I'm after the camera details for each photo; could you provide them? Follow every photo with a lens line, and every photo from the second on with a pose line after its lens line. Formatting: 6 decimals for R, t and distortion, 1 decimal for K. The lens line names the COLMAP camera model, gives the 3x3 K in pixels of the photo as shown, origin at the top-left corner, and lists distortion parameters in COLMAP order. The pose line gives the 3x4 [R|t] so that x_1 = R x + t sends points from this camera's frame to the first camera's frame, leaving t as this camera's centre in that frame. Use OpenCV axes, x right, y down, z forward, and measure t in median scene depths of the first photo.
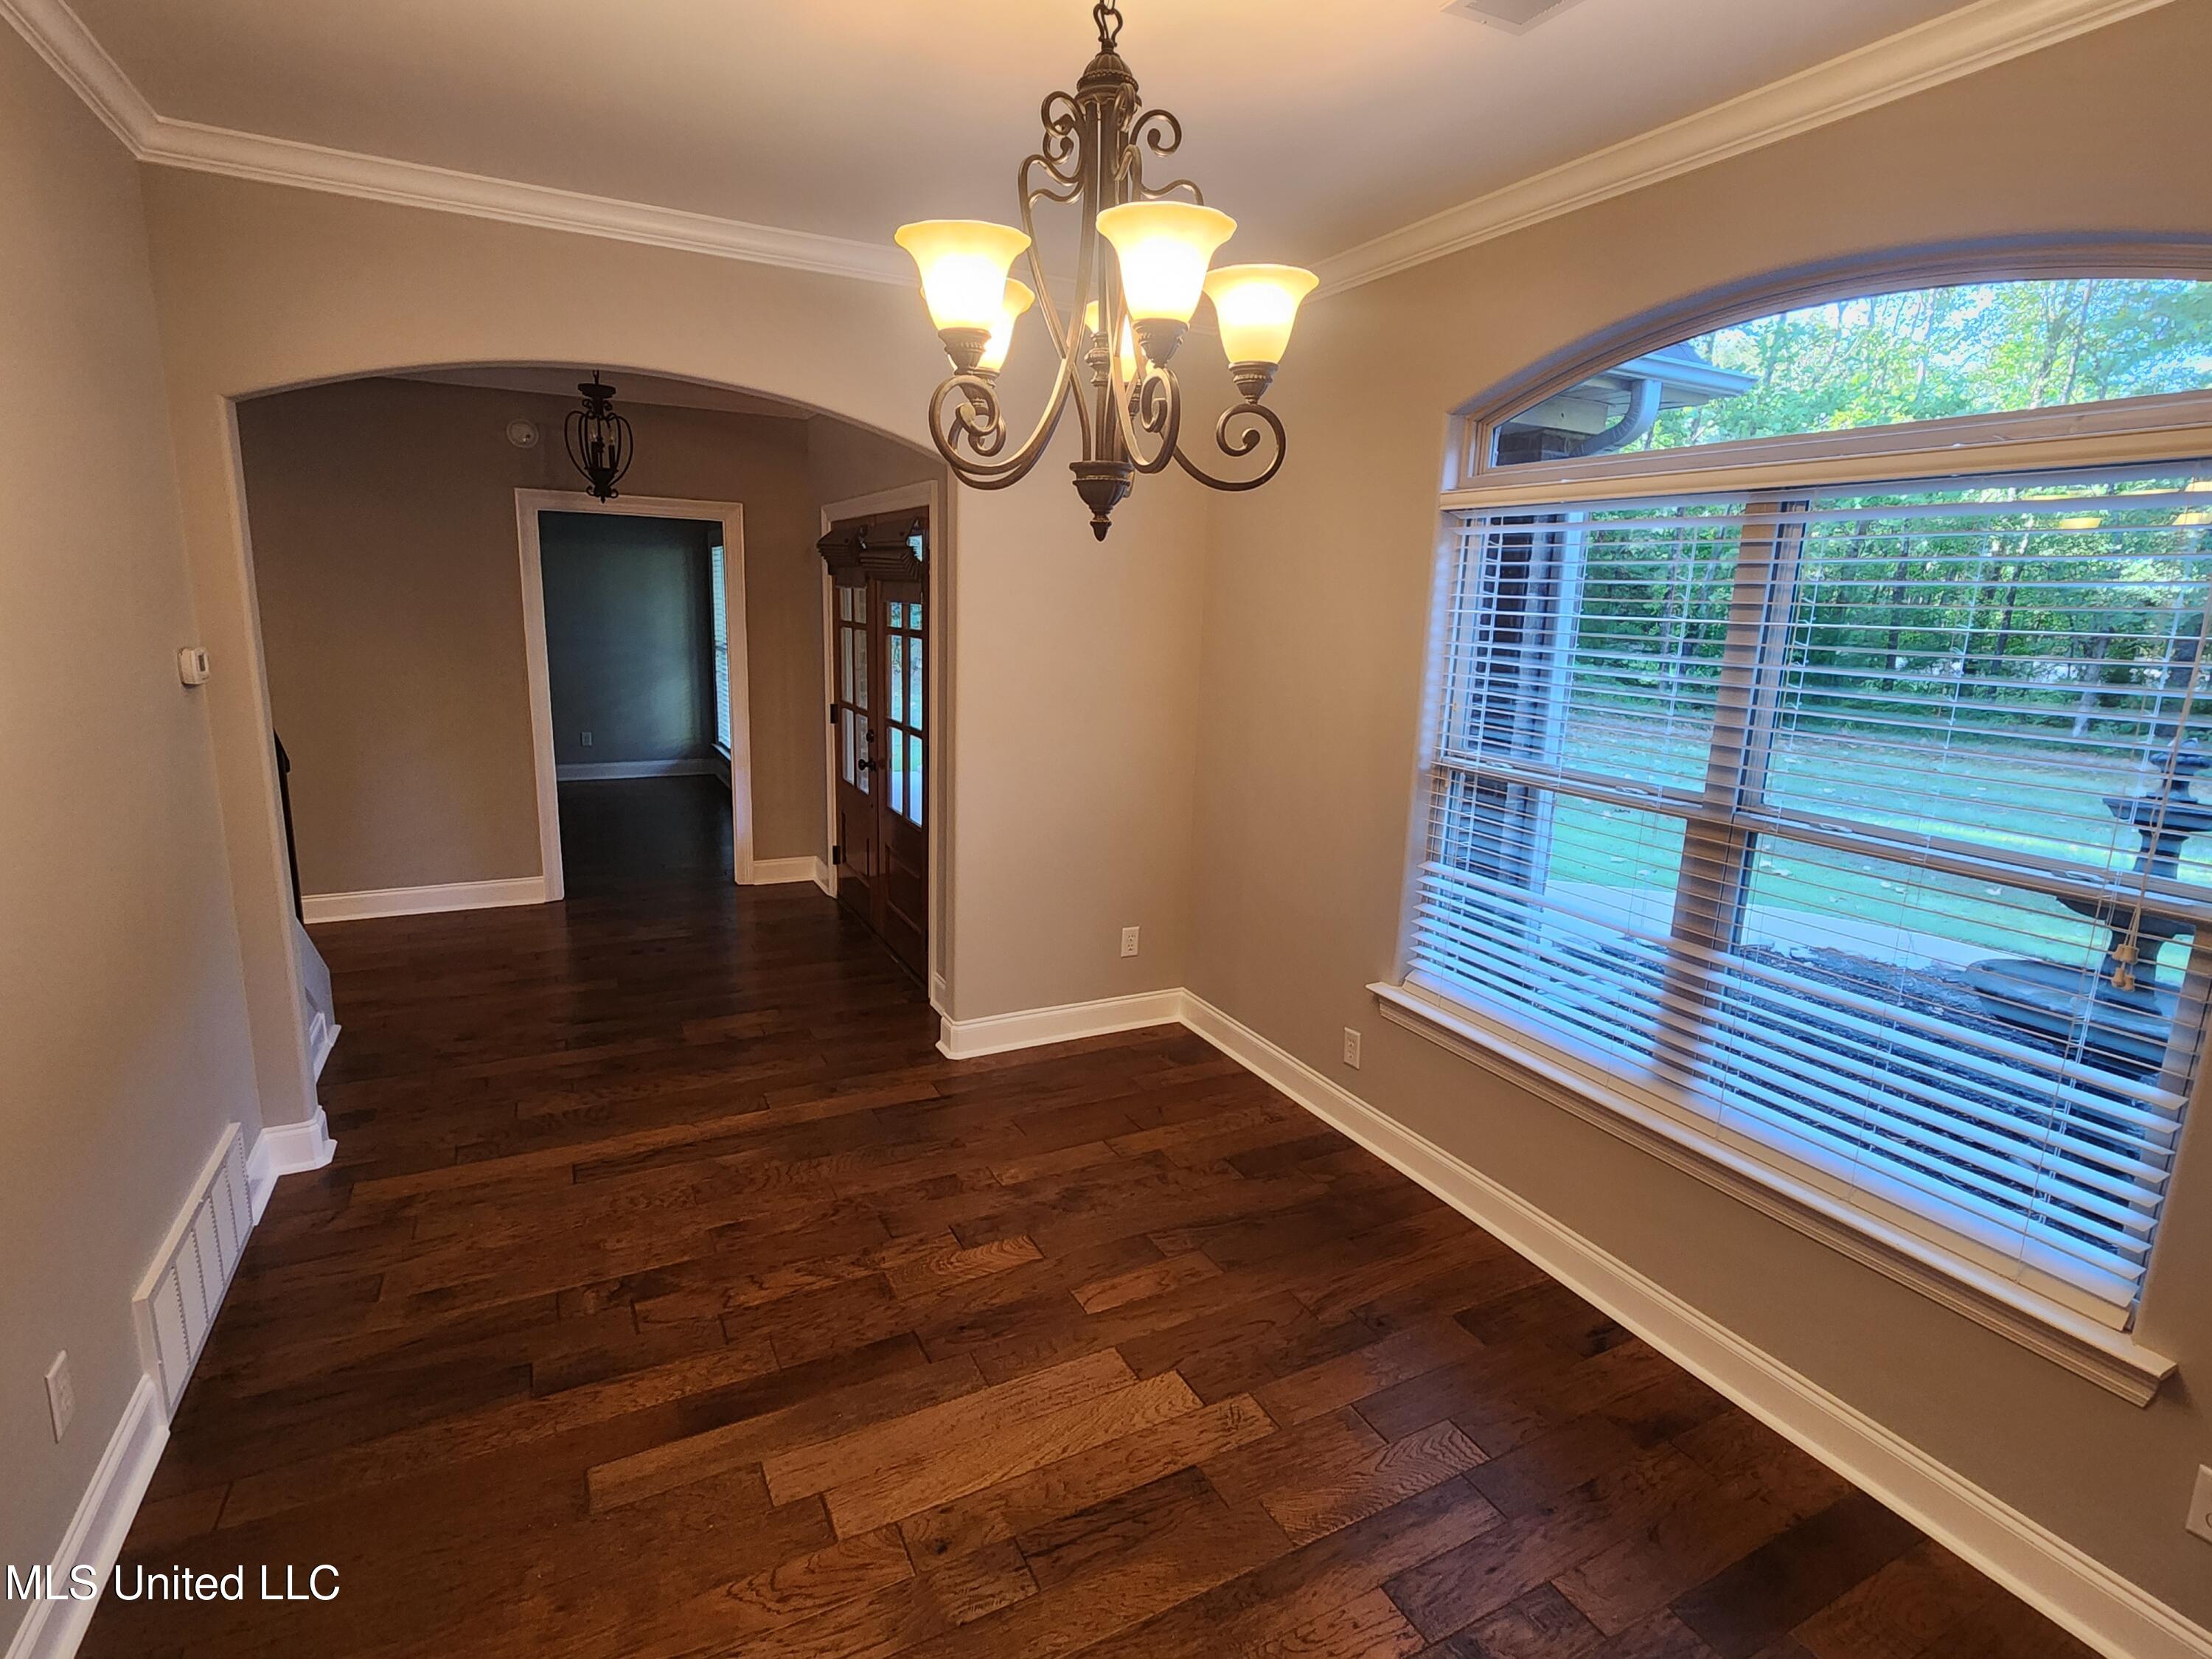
lens RADIAL K [[1094.4, 0, 1112.5], [0, 1094.4, 822.7], [0, 0, 1]] dist [-0.002224, -0.001513]
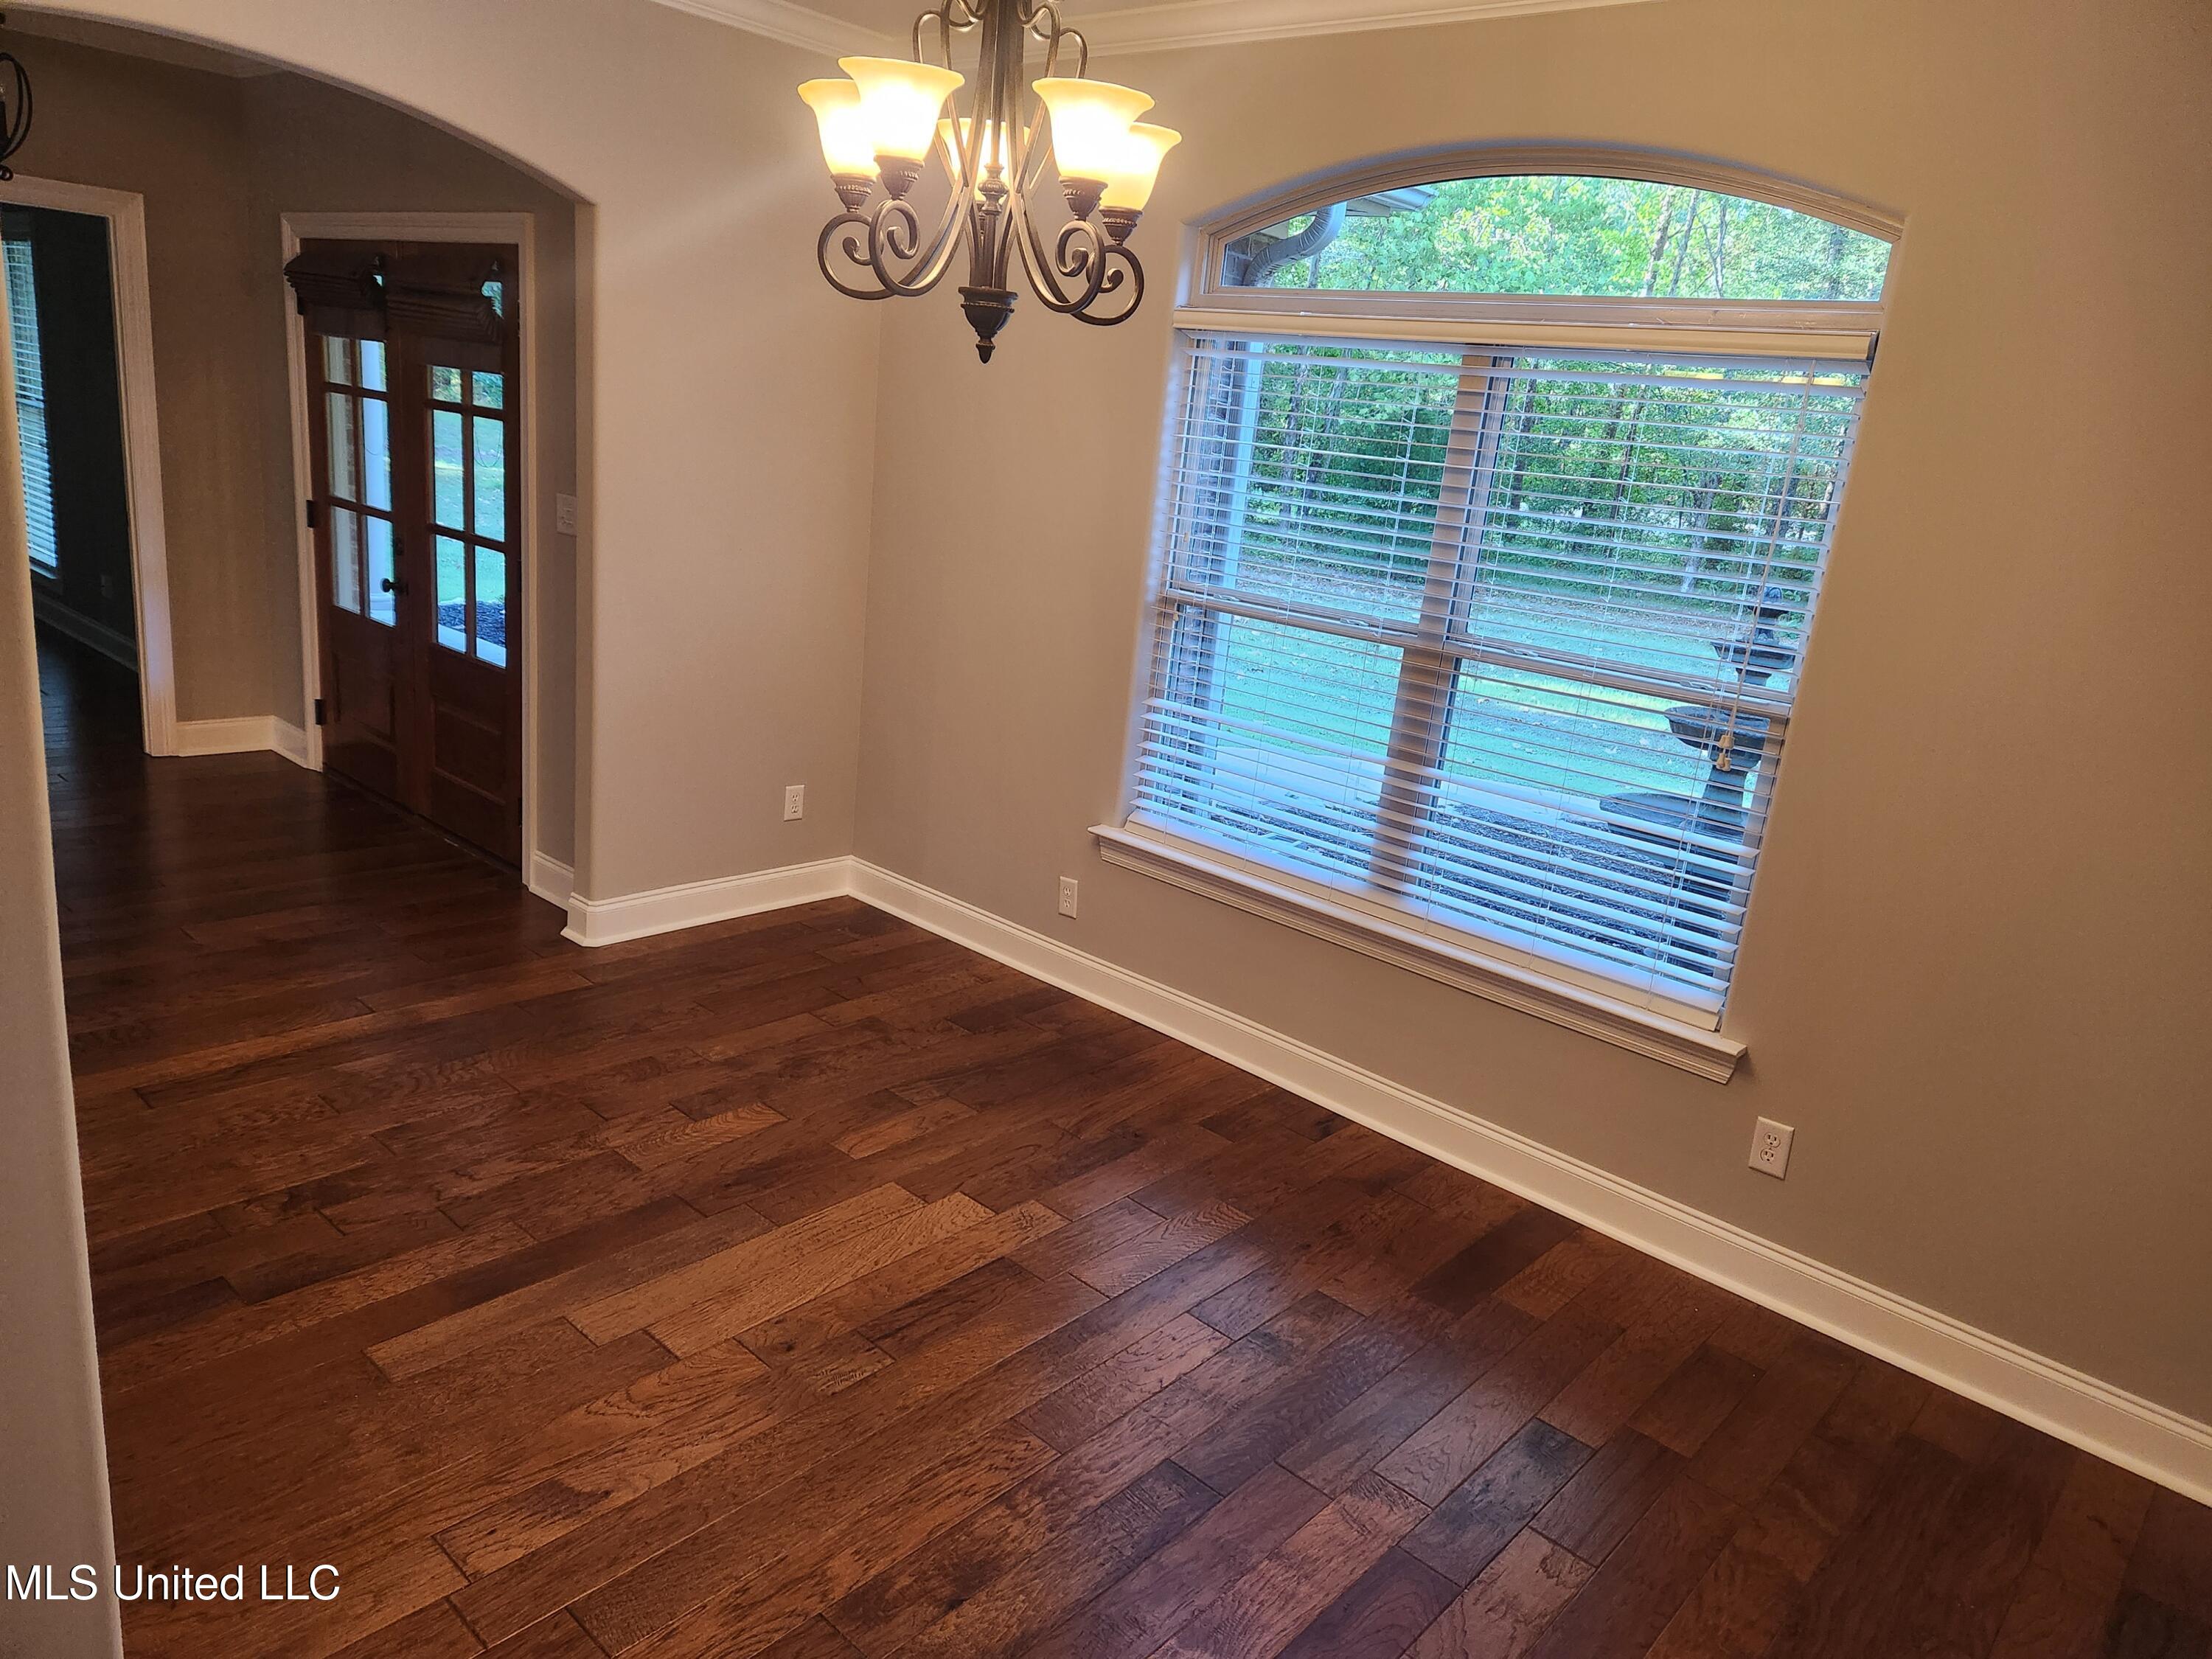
lens RADIAL K [[1497.8, 0, 1106.8], [0, 1497.8, 838.3], [0, 0, 1]] dist [0.055442, -0.011252]
pose [[0.934190, -0.035008, 0.355054, -0.268294], [0.001787, 0.995621, 0.093466, 0.042064], [-0.356771, -0.086680, 0.930162, -0.280977]]
